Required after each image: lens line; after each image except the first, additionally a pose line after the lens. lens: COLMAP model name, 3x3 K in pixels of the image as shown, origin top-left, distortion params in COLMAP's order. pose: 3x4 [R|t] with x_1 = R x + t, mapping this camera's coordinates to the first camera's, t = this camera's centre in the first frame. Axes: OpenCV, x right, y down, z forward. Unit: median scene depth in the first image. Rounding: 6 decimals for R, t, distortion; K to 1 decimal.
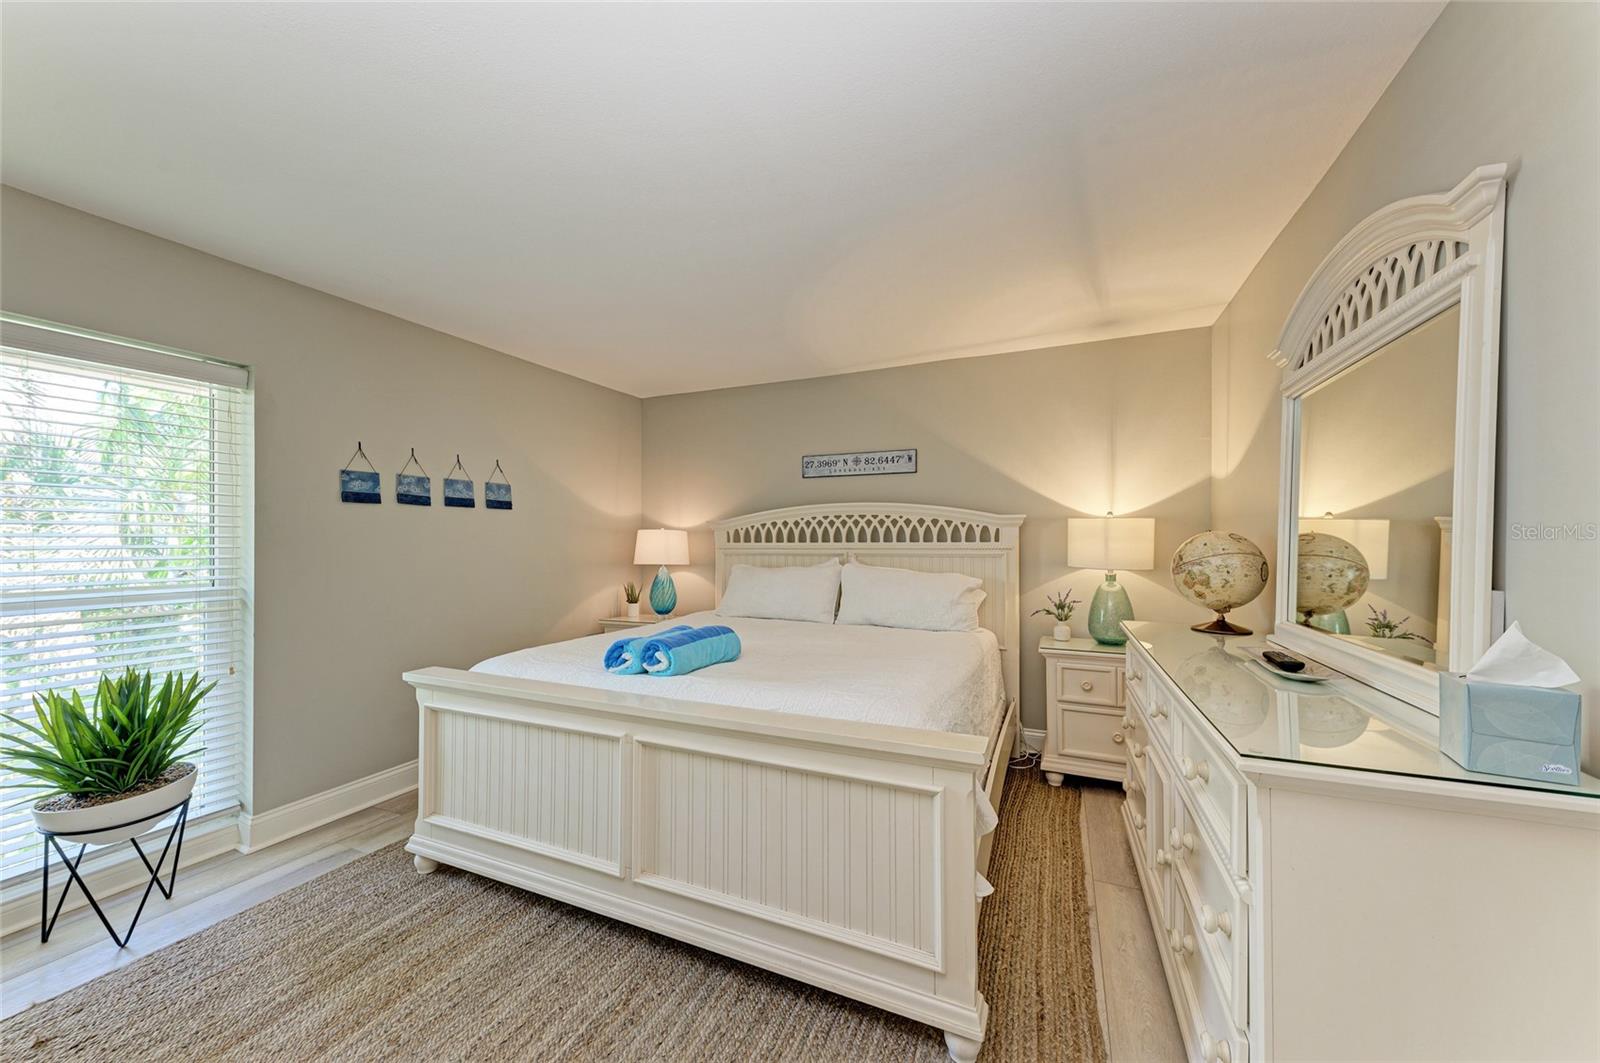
lens RADIAL K [[573.1, 0, 809.1], [0, 573.1, 541.4], [0, 0, 1]] dist [0.009189, -0.000401]
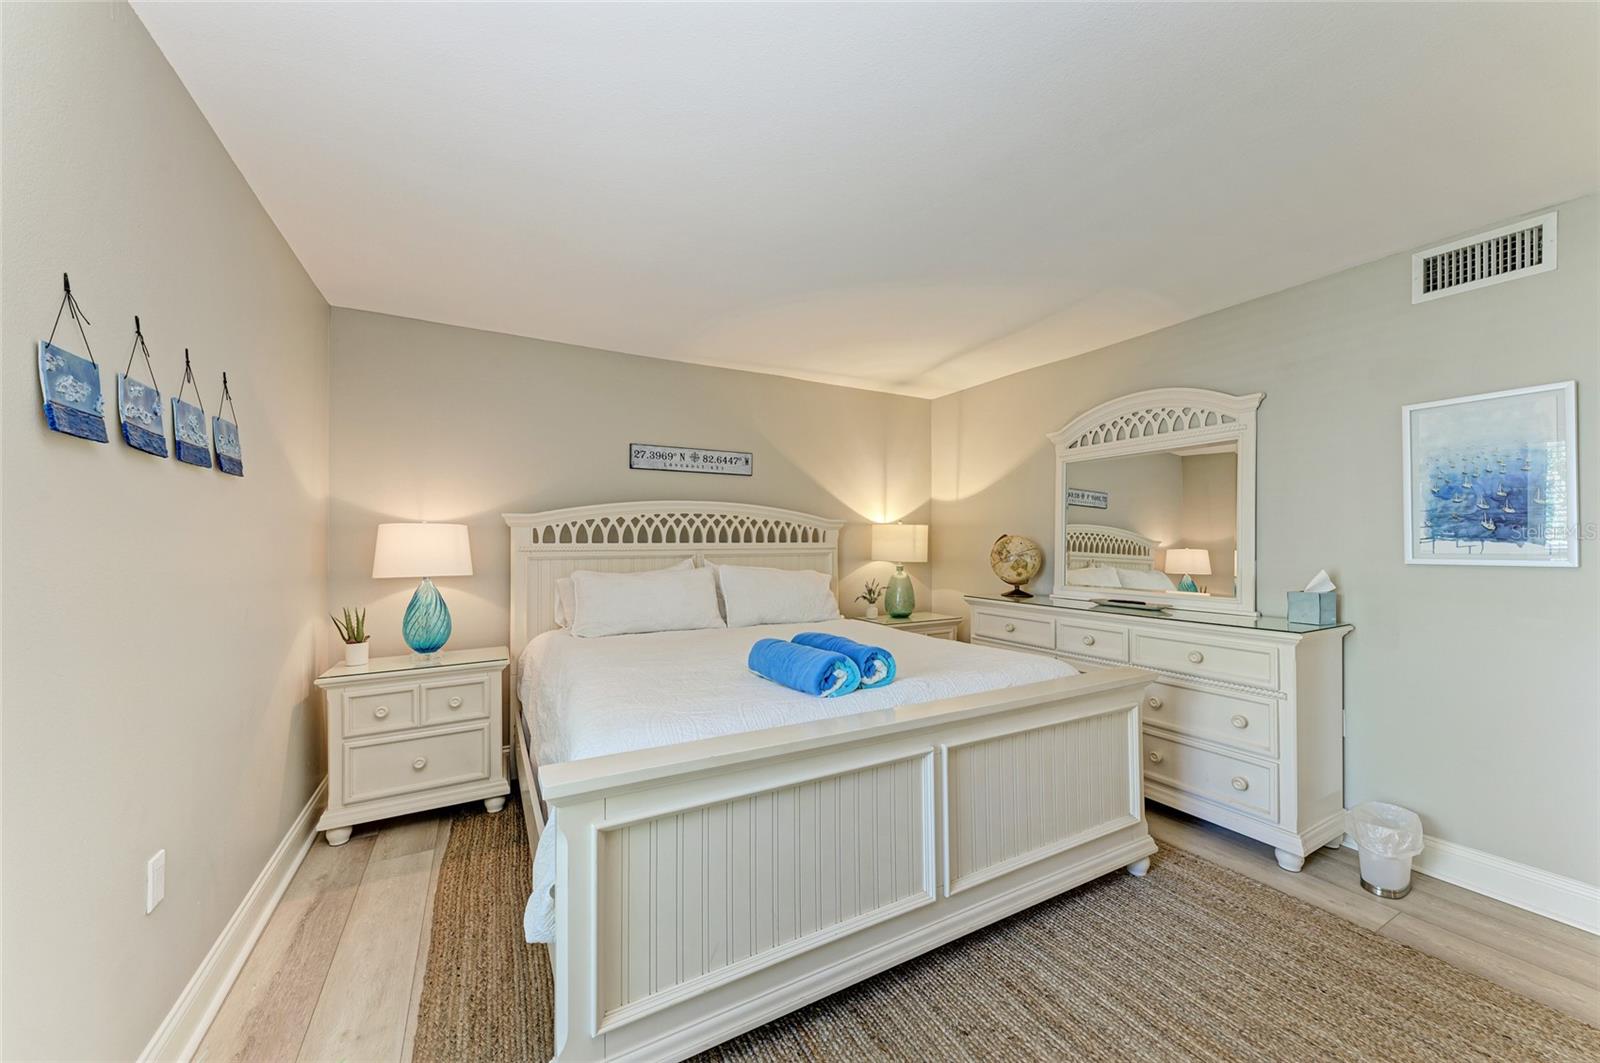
lens RADIAL K [[573.1, 0, 799.8], [0, 573.1, 538.6], [0, 0, 1]] dist [0.009189, -0.000401]
pose [[0.612957, 0.005741, 0.790096, -0.590135], [0.000215, 0.999972, -0.007432, 0.001960], [-0.790117, 0.004725, 0.612938, 0.295121]]
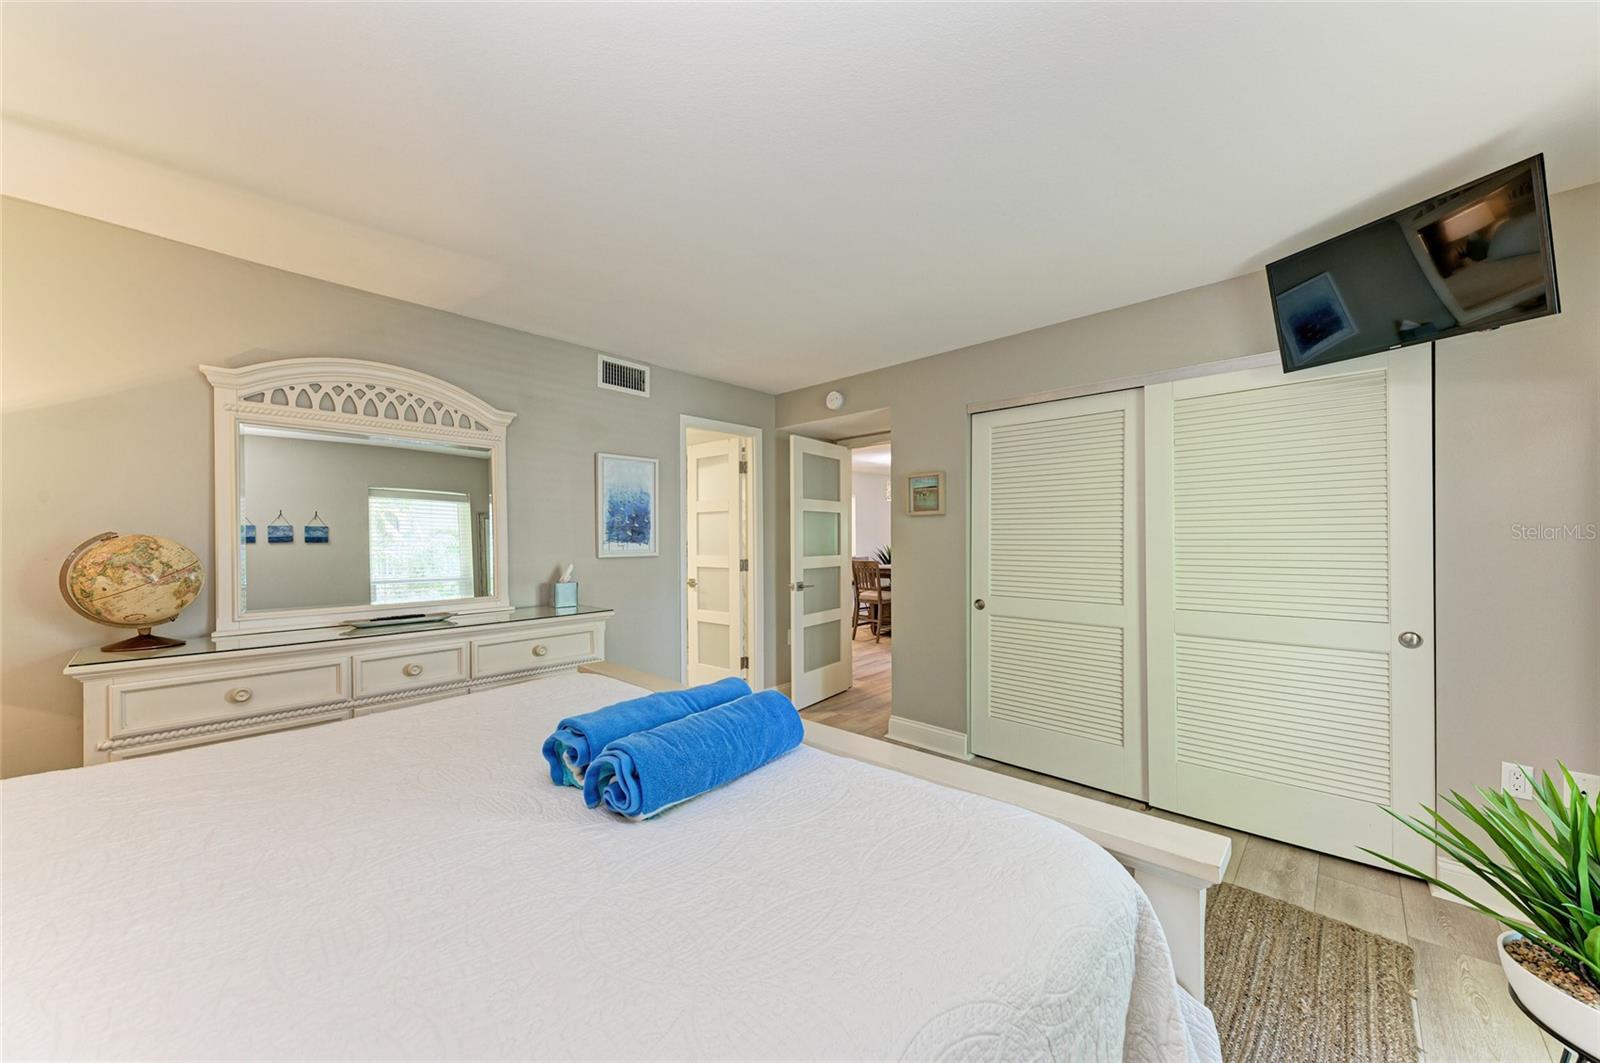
lens RADIAL K [[573.1, 0, 799.0], [0, 573.1, 538.3], [0, 0, 1]] dist [0.009189, -0.000401]
pose [[-0.939535, 0.011830, 0.342248, -0.326614], [0.010058, 0.999925, -0.006952, 0.002926], [-0.342304, -0.003089, -0.939584, 0.911104]]
